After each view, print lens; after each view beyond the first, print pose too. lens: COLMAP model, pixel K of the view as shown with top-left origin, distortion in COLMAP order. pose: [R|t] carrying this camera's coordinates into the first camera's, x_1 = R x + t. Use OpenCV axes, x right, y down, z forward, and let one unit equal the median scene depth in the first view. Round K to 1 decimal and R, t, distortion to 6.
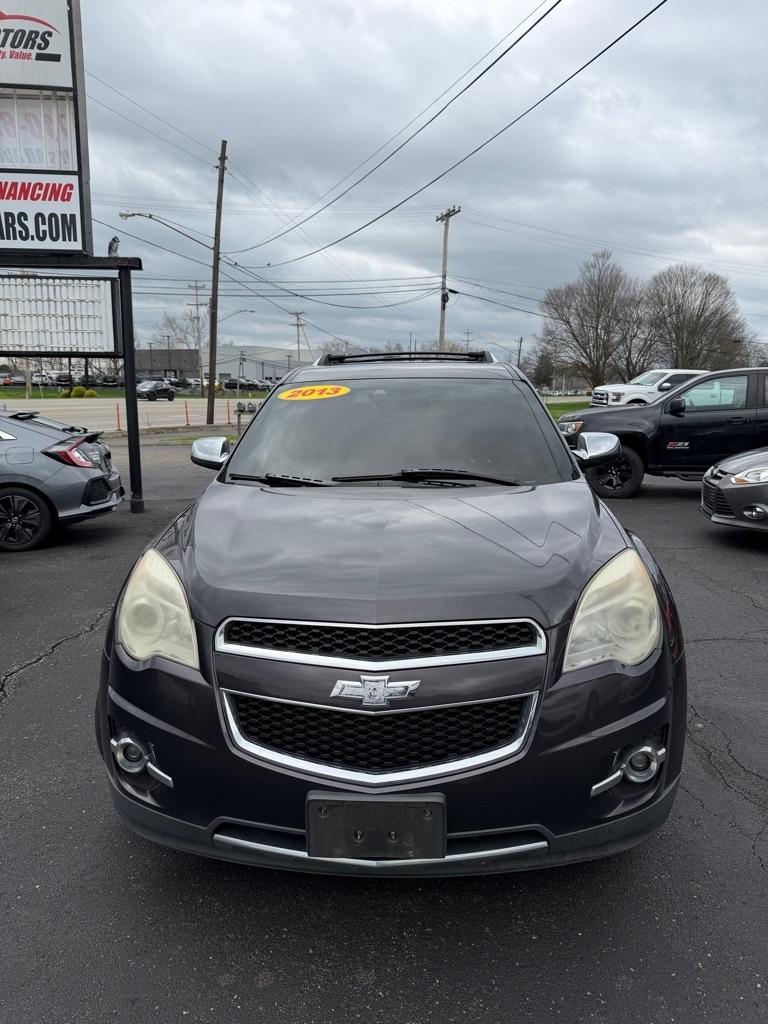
lens RADIAL K [[741.4, 0, 411.2], [0, 741.4, 519.1], [0, 0, 1]] dist [0.005357, -0.015711]
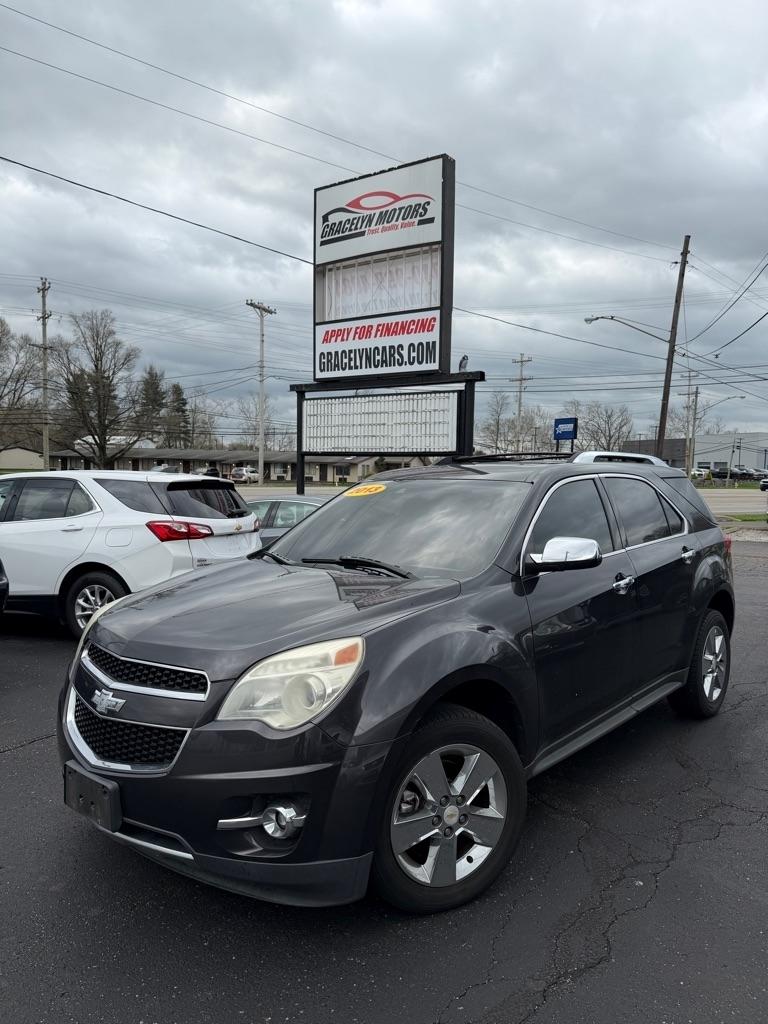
lens RADIAL K [[741.4, 0, 380.6], [0, 741.4, 538.0], [0, 0, 1]] dist [0.005357, -0.015711]
pose [[0.772673, 0.054000, -0.632503, 0.259433], [-0.112300, 0.992288, -0.052470, -0.014686], [0.624792, 0.111572, 0.772779, 0.034630]]
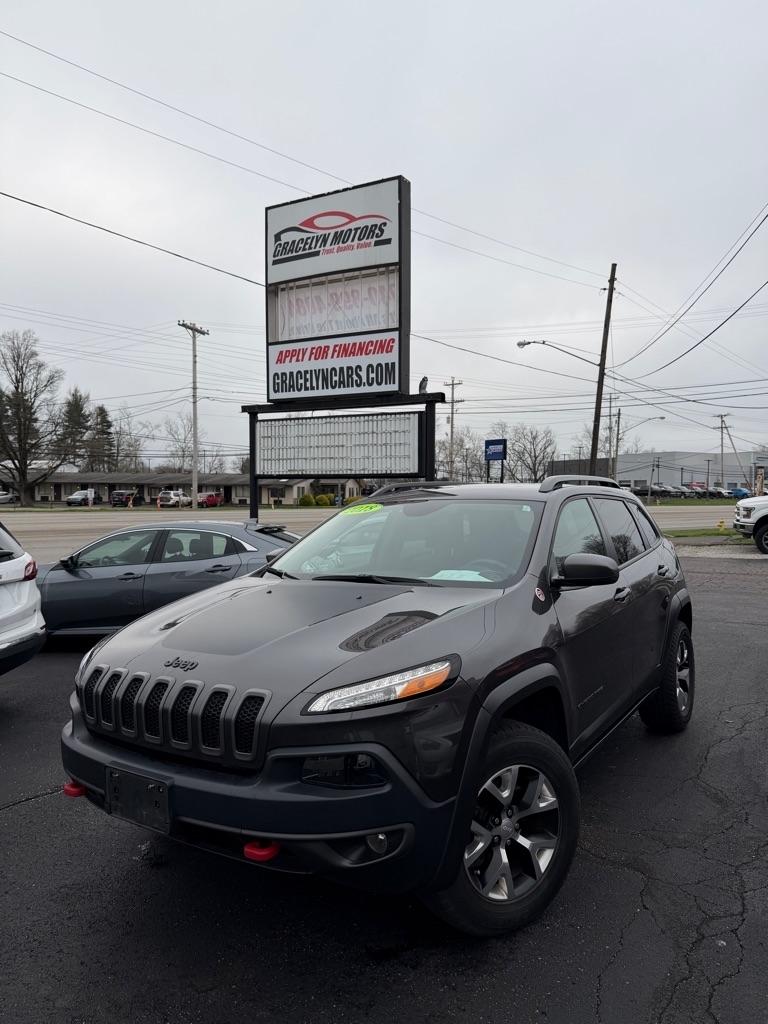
lens RADIAL K [[741.4, 0, 389.2], [0, 741.4, 531.1], [0, 0, 1]] dist [0.005357, -0.015711]
pose [[0.835004, 0.015727, -0.550019, 0.200774], [-0.084744, 0.991341, -0.100307, -0.016287], [0.543679, 0.130367, 0.829107, 0.030148]]
